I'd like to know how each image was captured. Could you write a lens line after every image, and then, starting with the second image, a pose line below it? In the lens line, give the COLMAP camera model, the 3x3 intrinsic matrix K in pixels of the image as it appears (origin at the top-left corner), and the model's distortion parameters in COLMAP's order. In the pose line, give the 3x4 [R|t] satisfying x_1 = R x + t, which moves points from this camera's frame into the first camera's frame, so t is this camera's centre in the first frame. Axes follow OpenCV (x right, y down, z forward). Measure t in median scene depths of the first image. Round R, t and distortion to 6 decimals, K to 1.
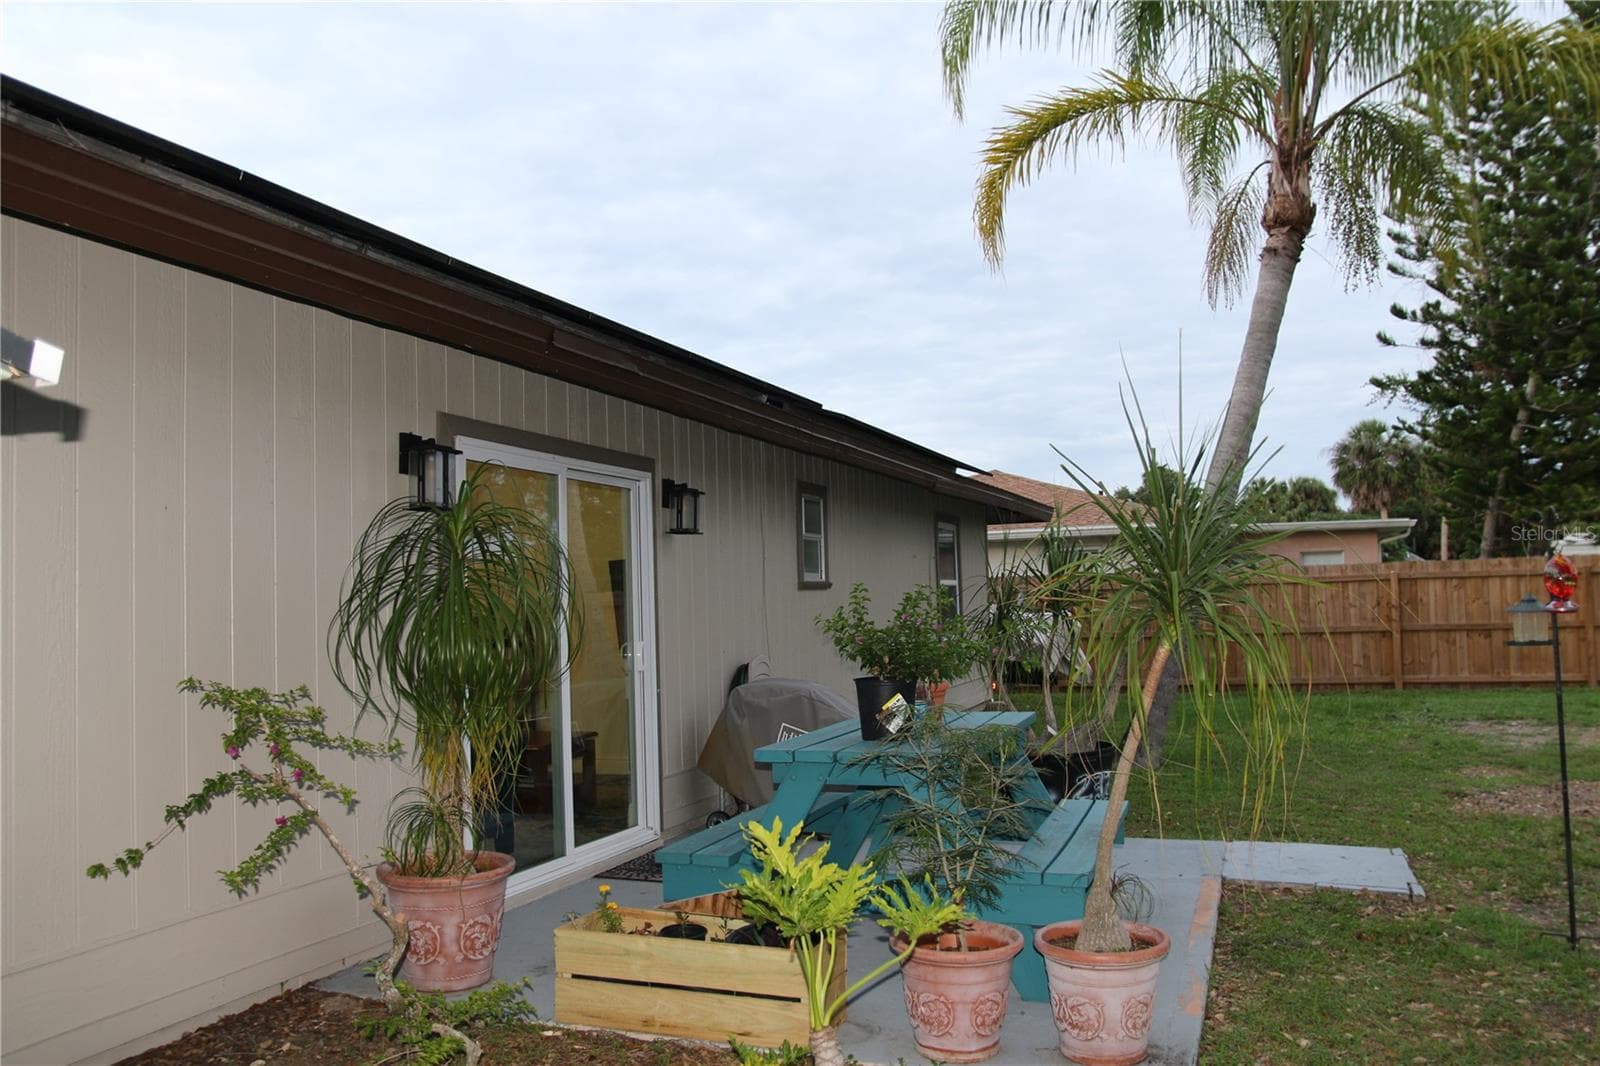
lens RADIAL K [[1256.7, 0, 796.7], [0, 1256.7, 544.1], [0, 0, 1]] dist [-0.119809, 0.107909]
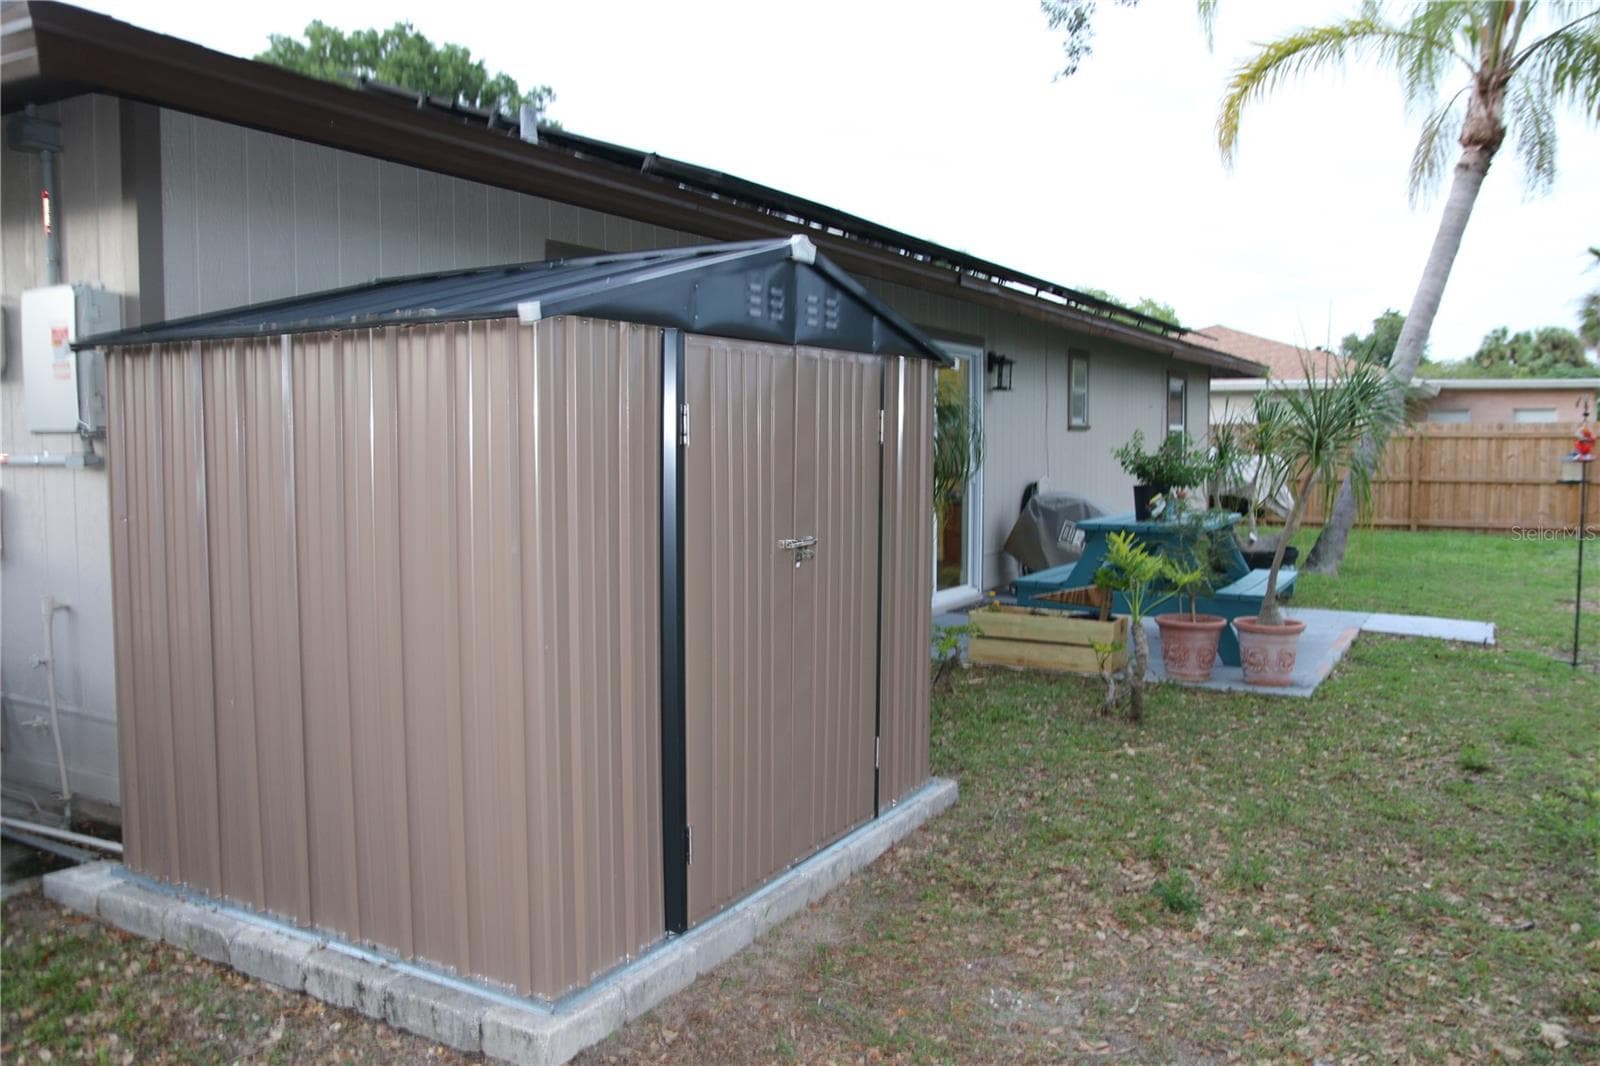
lens RADIAL K [[1256.7, 0, 796.7], [0, 1256.7, 544.1], [0, 0, 1]] dist [-0.119809, 0.107909]
pose [[0.986340, 0.039466, -0.159926, -0.058220], [-0.018277, 0.991101, 0.131855, -0.012599], [0.163707, -0.127131, 0.978283, -0.329730]]
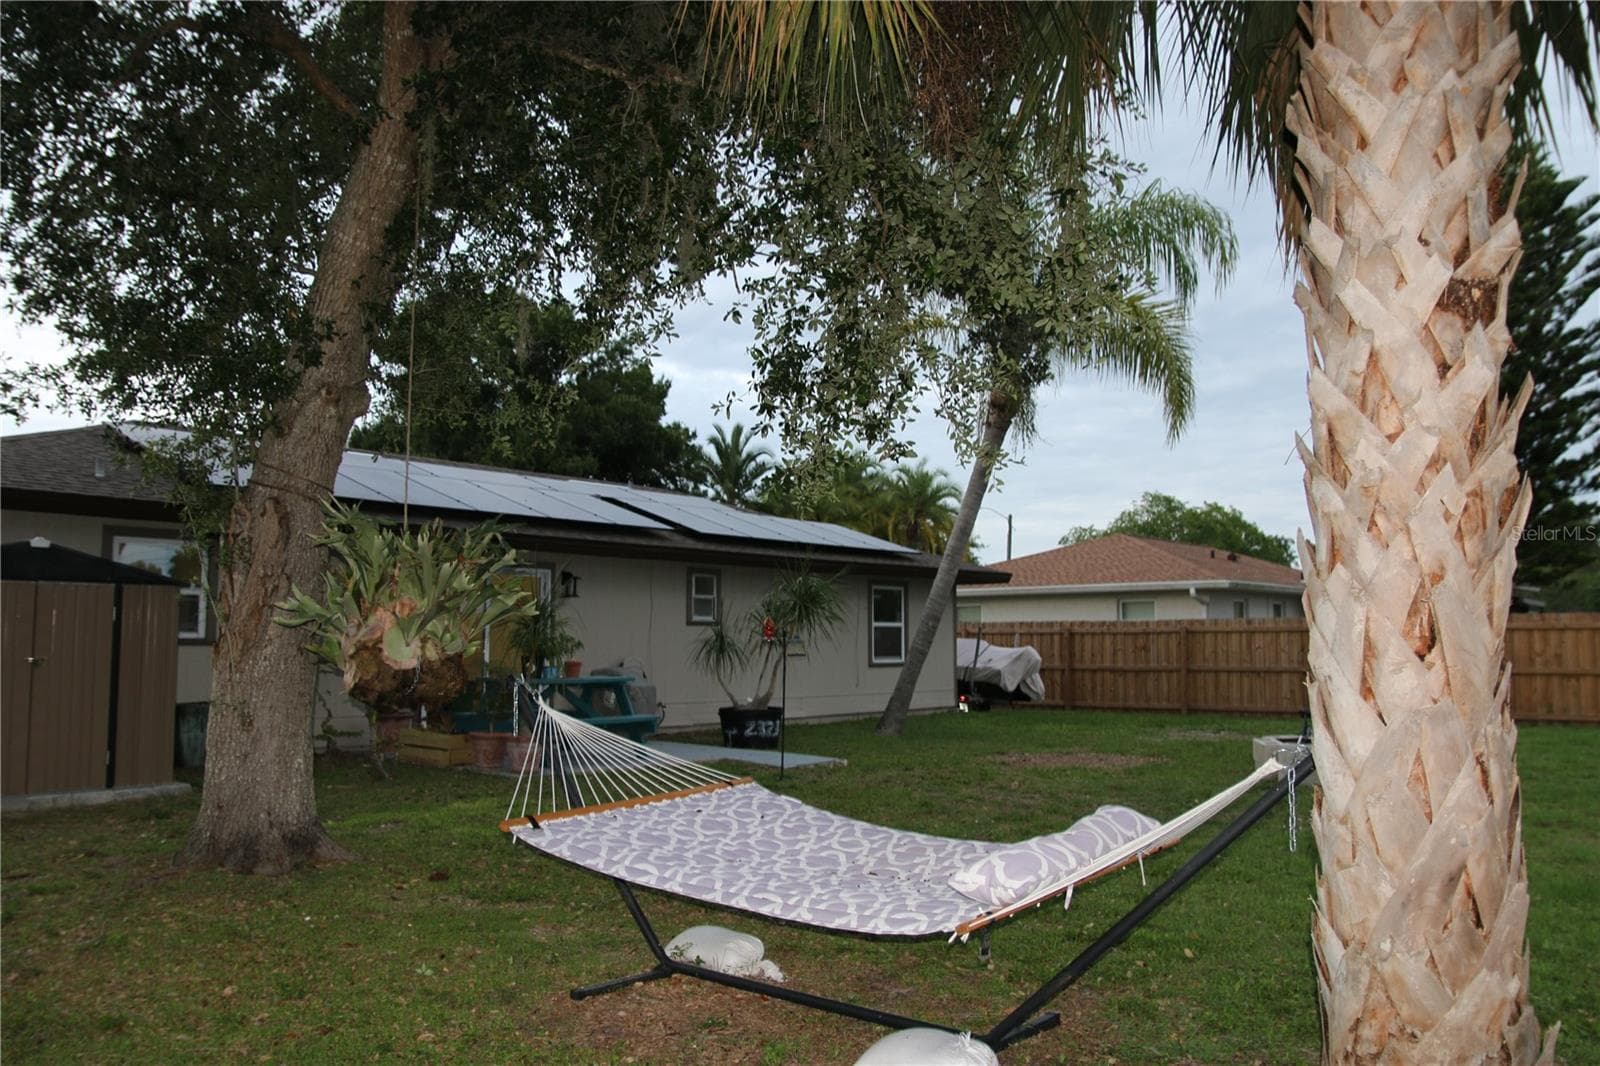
lens RADIAL K [[1256.7, 0, 796.7], [0, 1256.7, 544.1], [0, 0, 1]] dist [-0.119809, 0.107909]
pose [[0.943643, 0.005139, -0.330926, 0.660823], [-0.014217, 0.999586, -0.025018, -0.033733], [0.330661, 0.028313, 0.943325, -0.598212]]
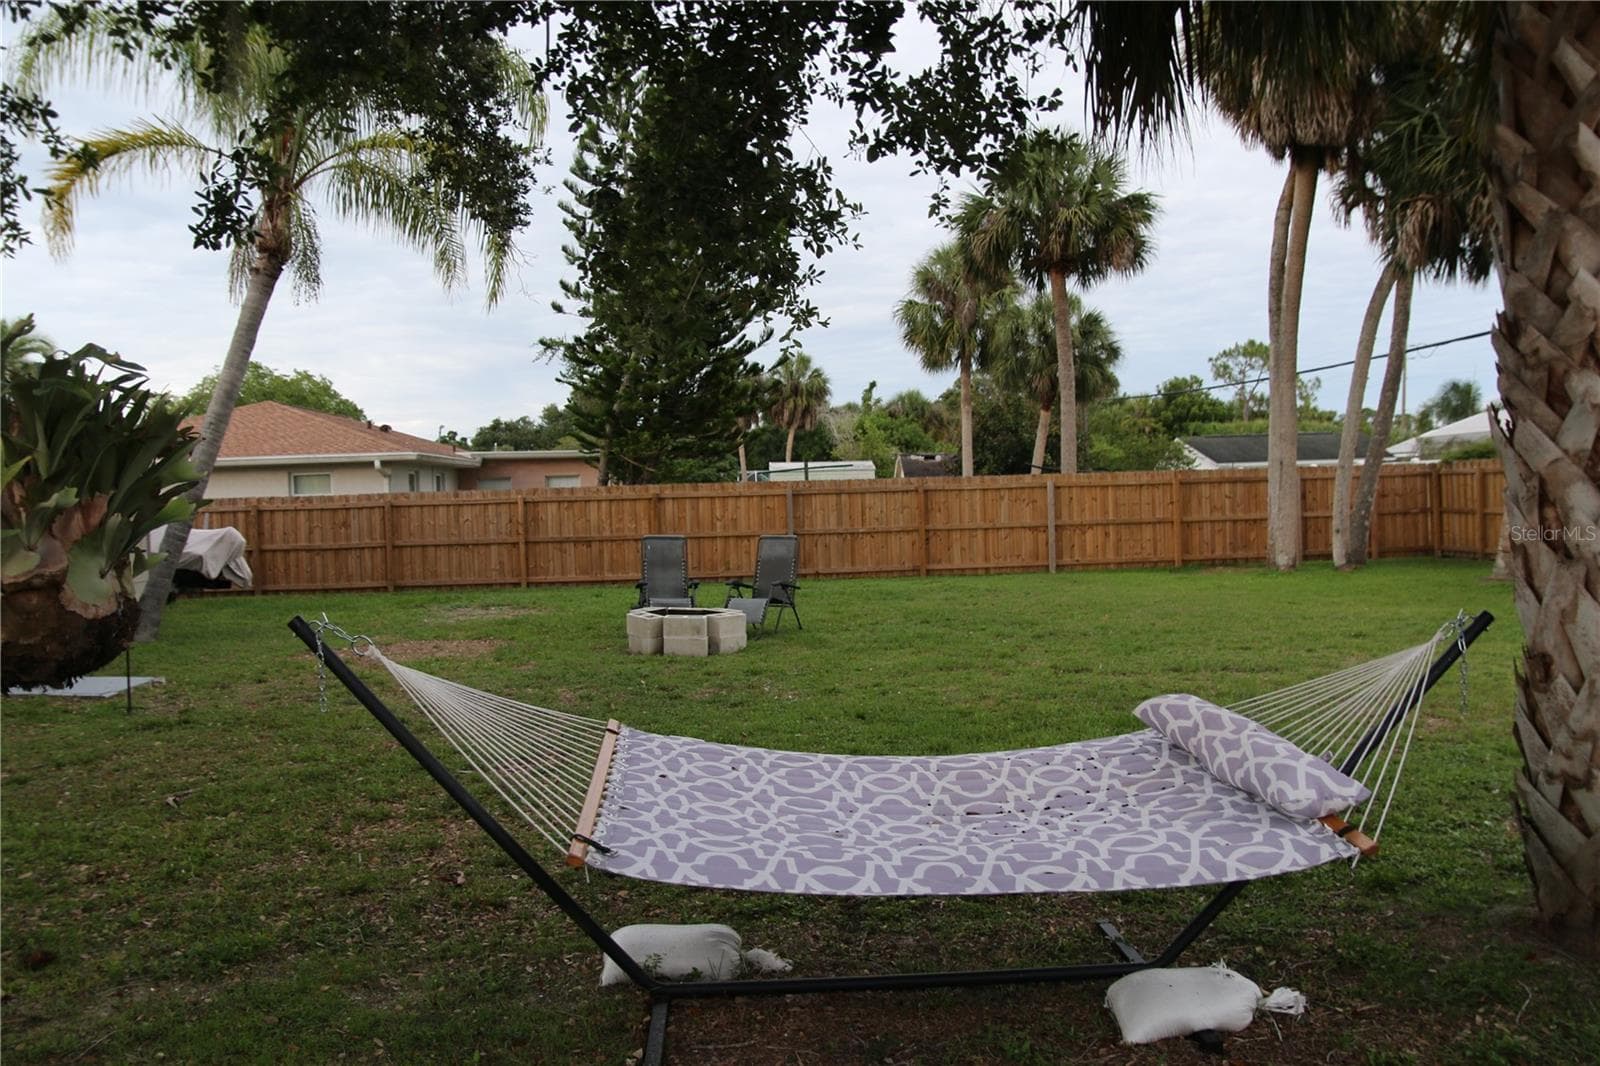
lens RADIAL K [[1256.7, 0, 796.7], [0, 1256.7, 544.1], [0, 0, 1]] dist [-0.119809, 0.107909]
pose [[0.915812, -0.010468, 0.401471, 0.367816], [-0.017837, 0.997614, 0.066700, -0.032146], [-0.401211, -0.068246, 0.913440, -0.498775]]
